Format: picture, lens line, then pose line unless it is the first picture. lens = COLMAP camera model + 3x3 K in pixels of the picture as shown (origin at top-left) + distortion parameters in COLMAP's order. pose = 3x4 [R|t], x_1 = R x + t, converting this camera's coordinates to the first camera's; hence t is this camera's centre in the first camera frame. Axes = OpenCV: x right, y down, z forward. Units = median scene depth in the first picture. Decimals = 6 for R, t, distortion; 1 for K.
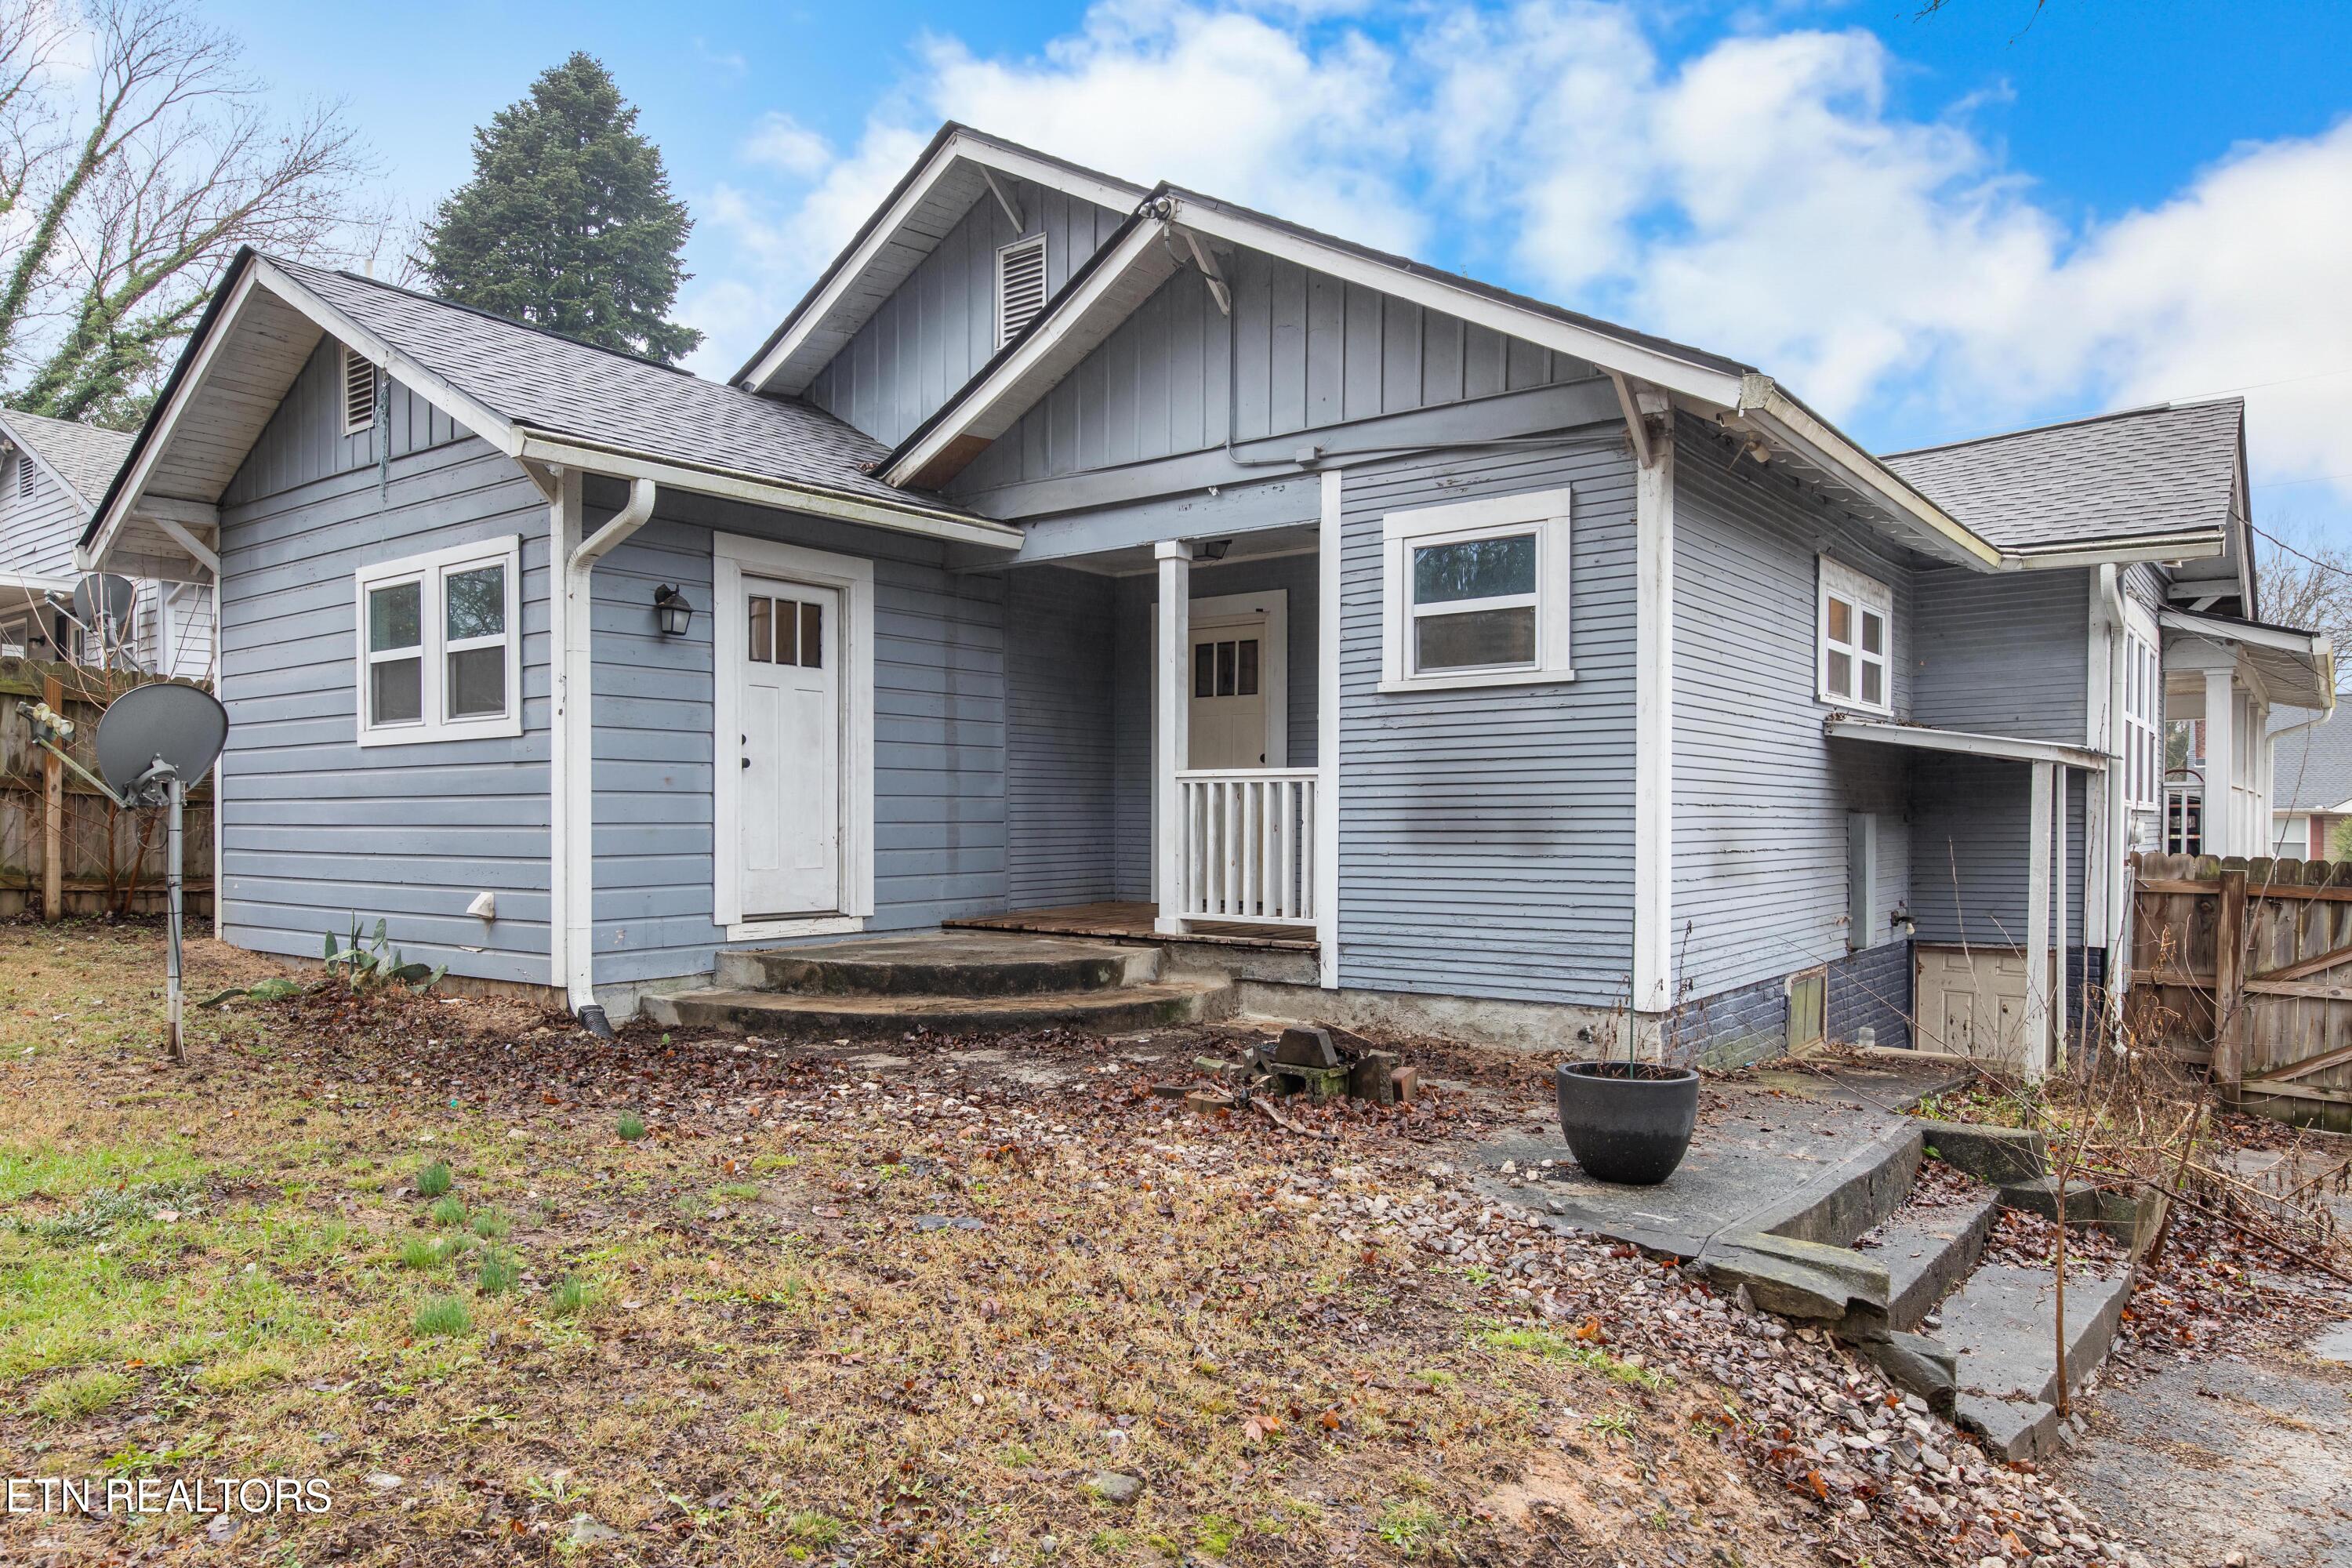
lens RADIAL K [[1523.6, 0, 1151.9], [0, 1523.6, 841.8], [0, 0, 1]] dist [0.007076, -0.001938]
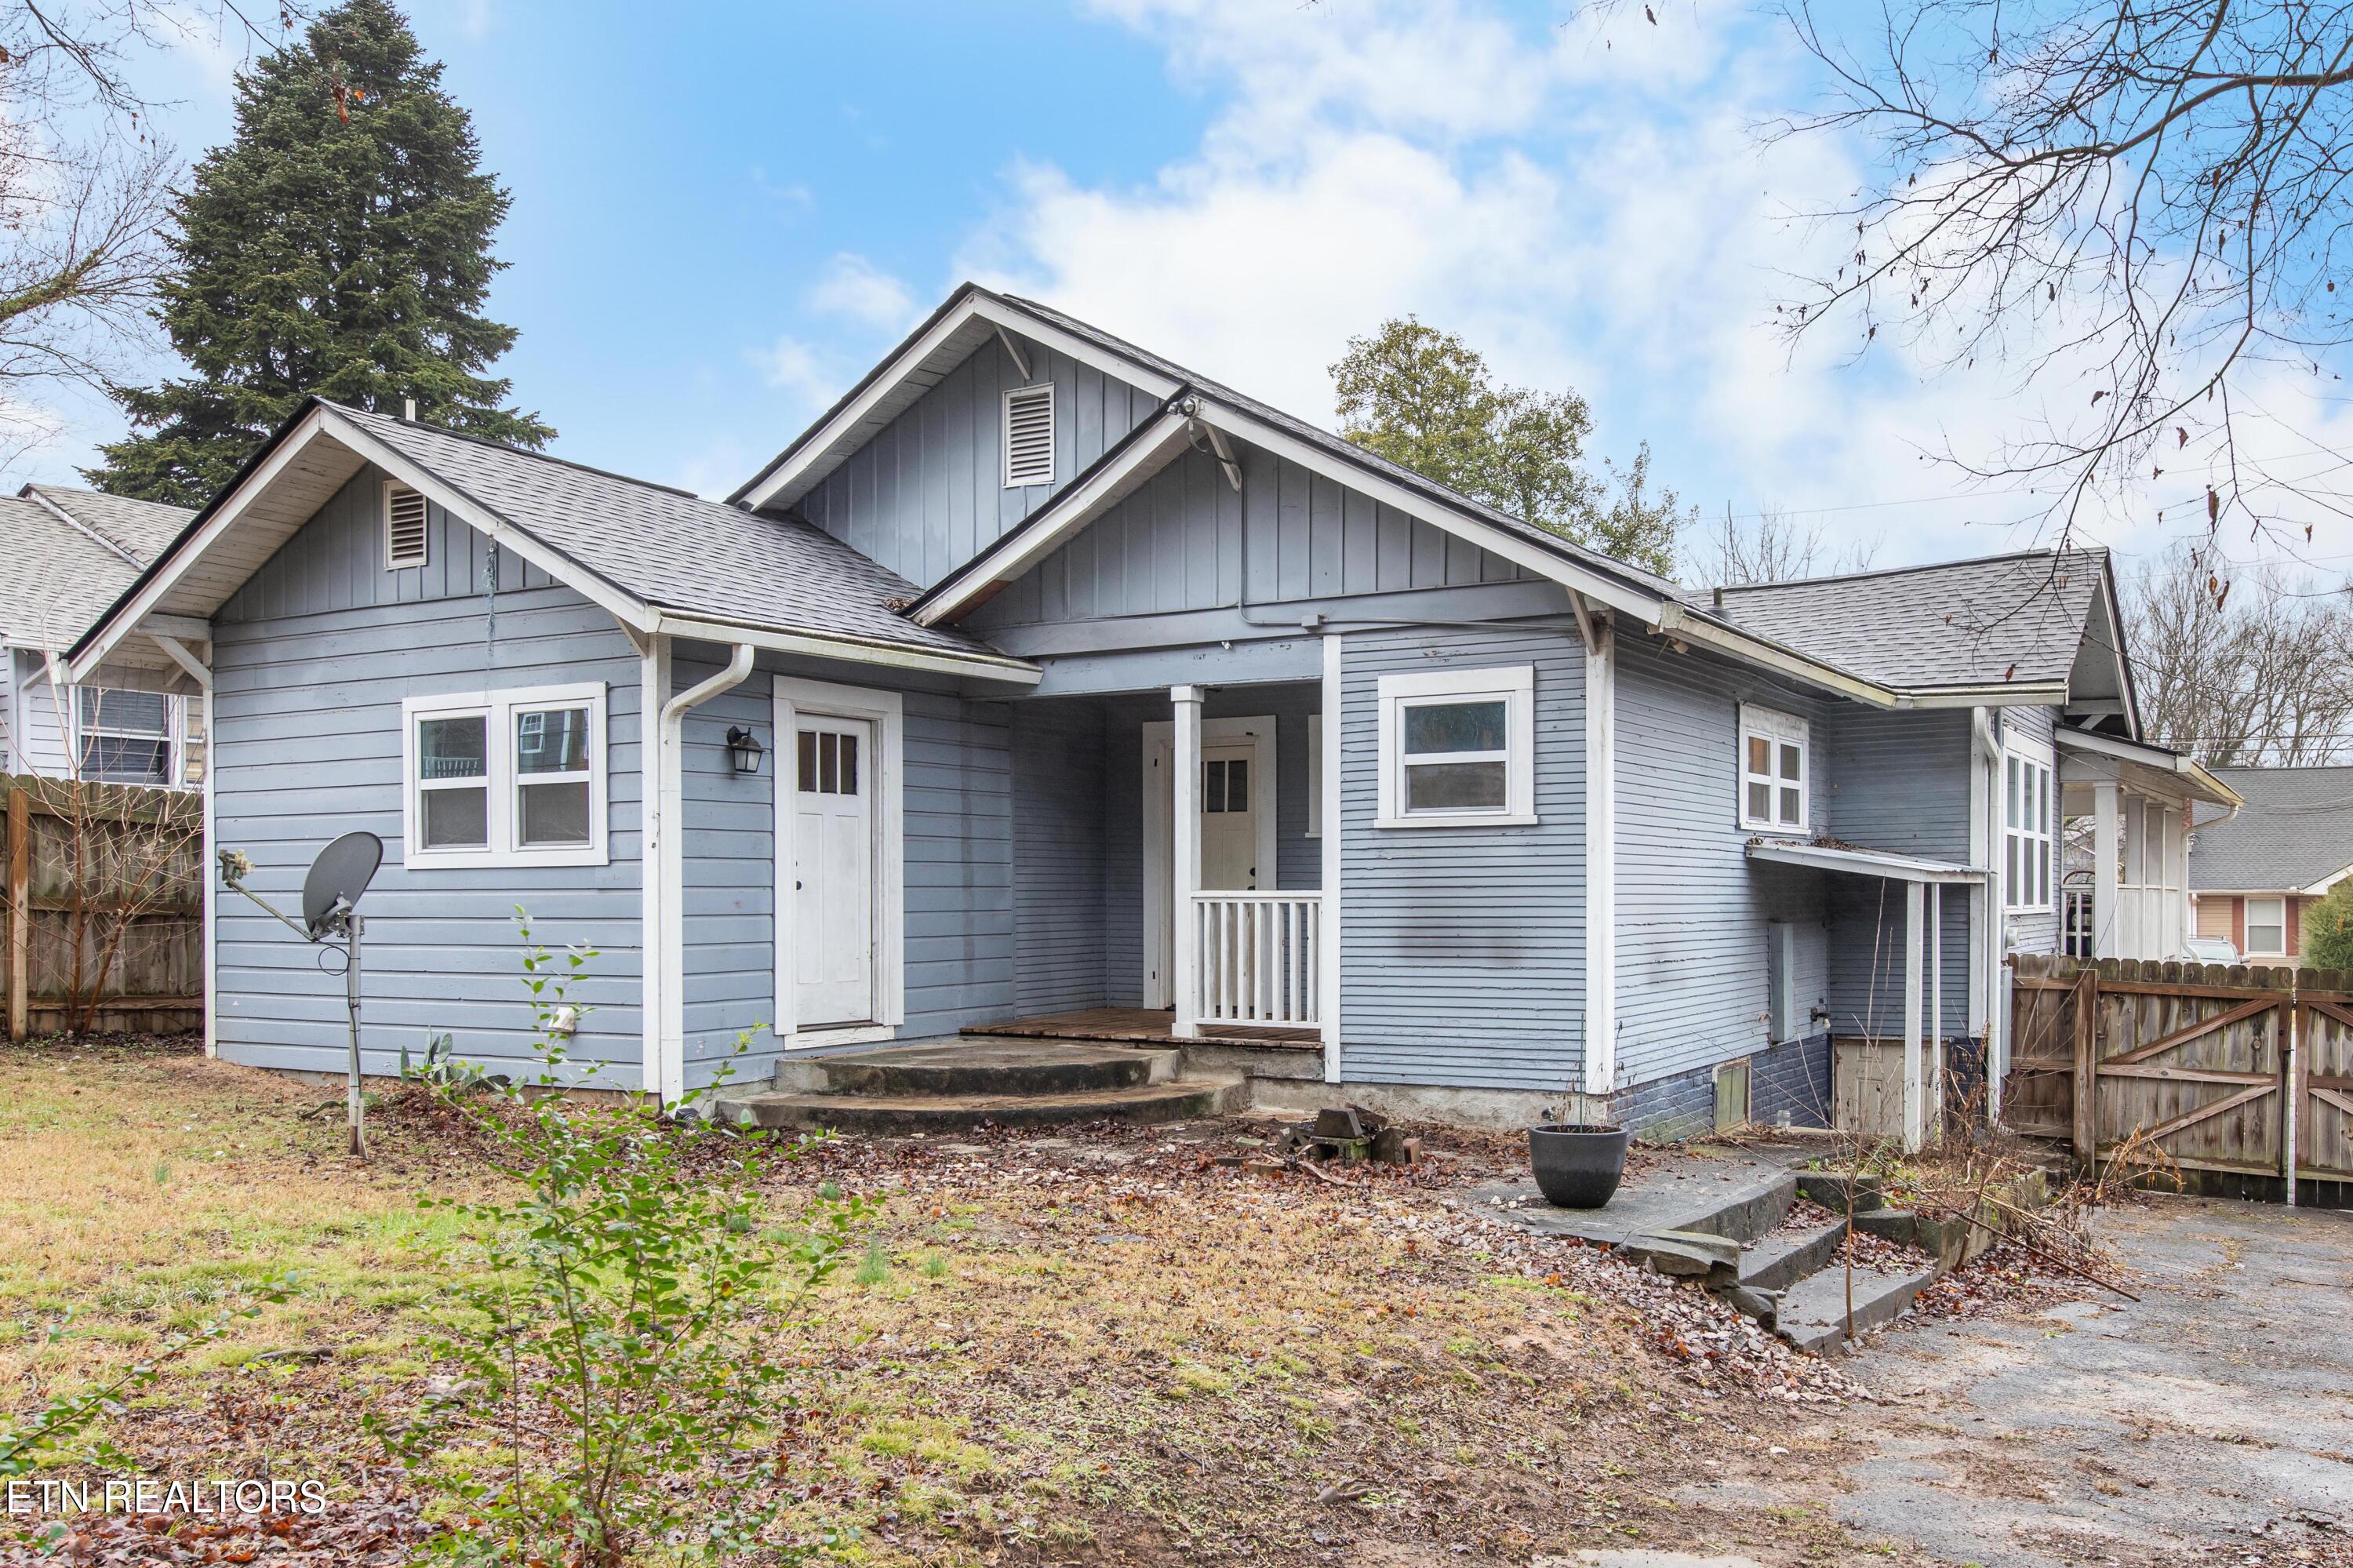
lens RADIAL K [[1925.7, 0, 1306.8], [0, 1925.7, 912.3], [0, 0, 1]] dist [0.002754, 0.010114]
pose [[0.987888, -0.004291, 0.155106, -0.124326], [0.005140, 0.999974, -0.005071, -0.024415], [-0.155080, 0.005807, 0.987885, -0.424329]]
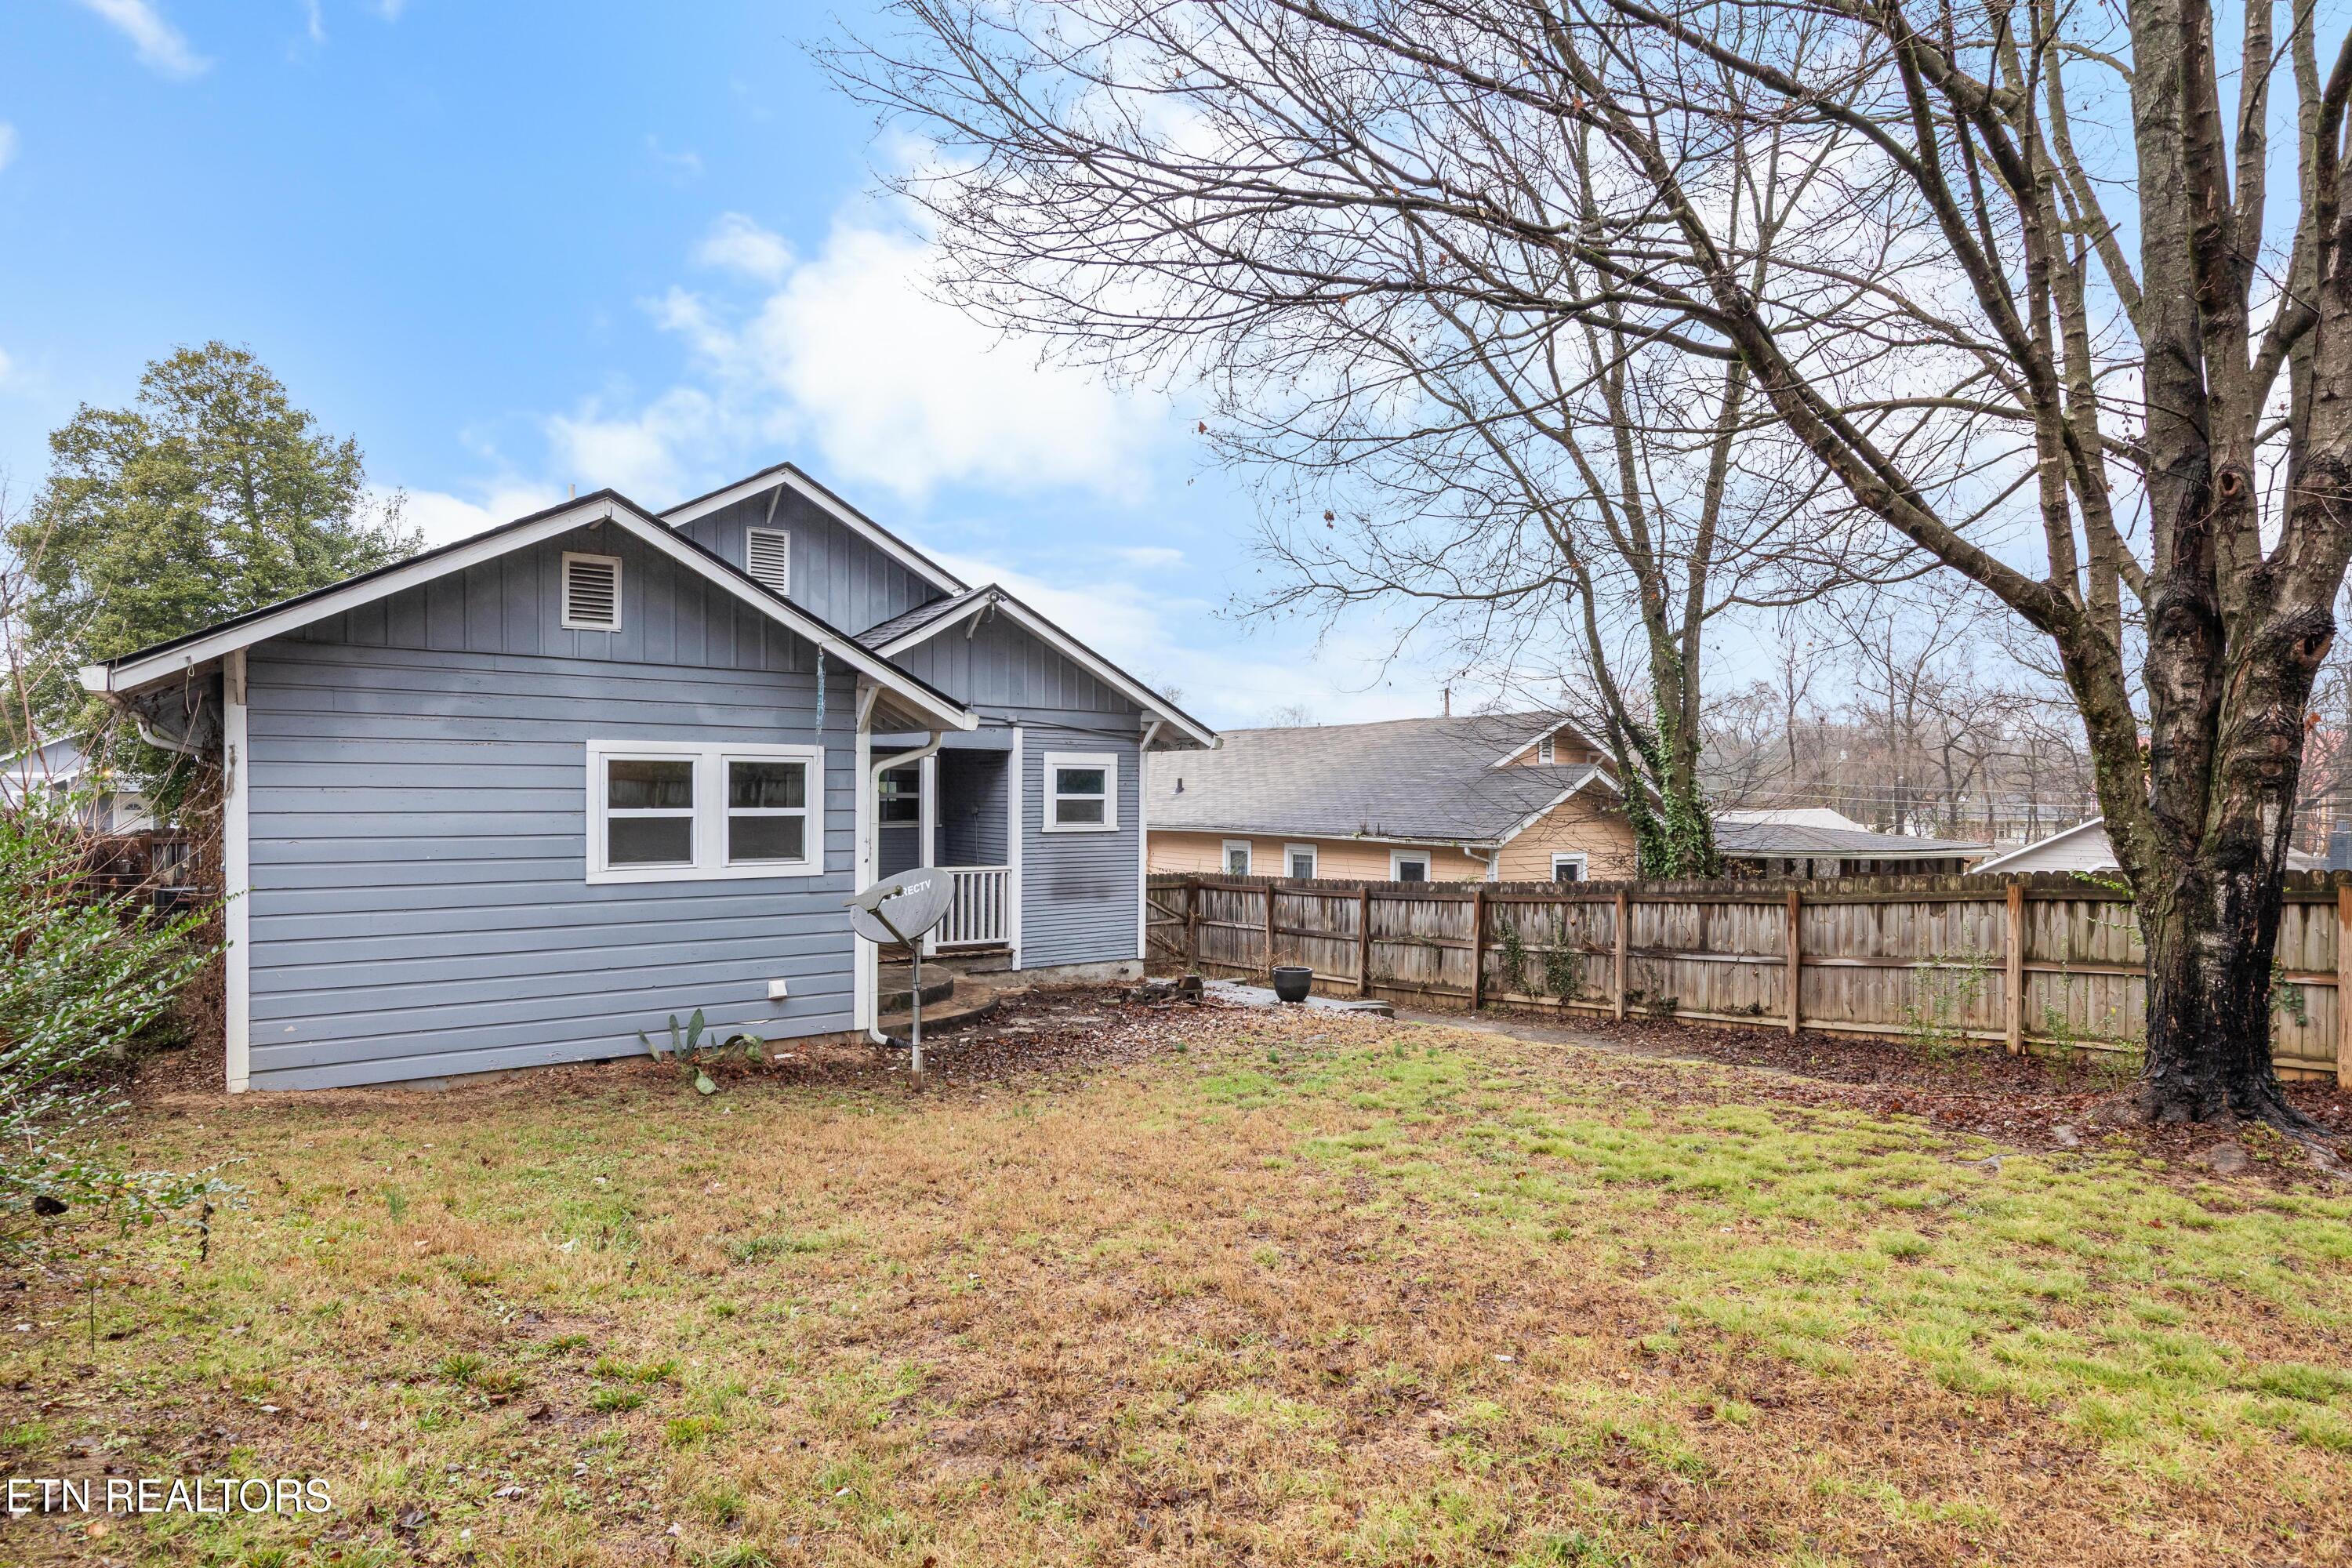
lens RADIAL K [[1267.3, 0, 1184.0], [0, 1267.3, 796.2], [0, 0, 1]] dist [-0.002348, 0.000592]
pose [[0.280076, -0.001088, 0.959977, -1.463117], [0.007283, 0.999973, -0.000992, -0.137857], [-0.959950, 0.007269, 0.280076, 0.269335]]
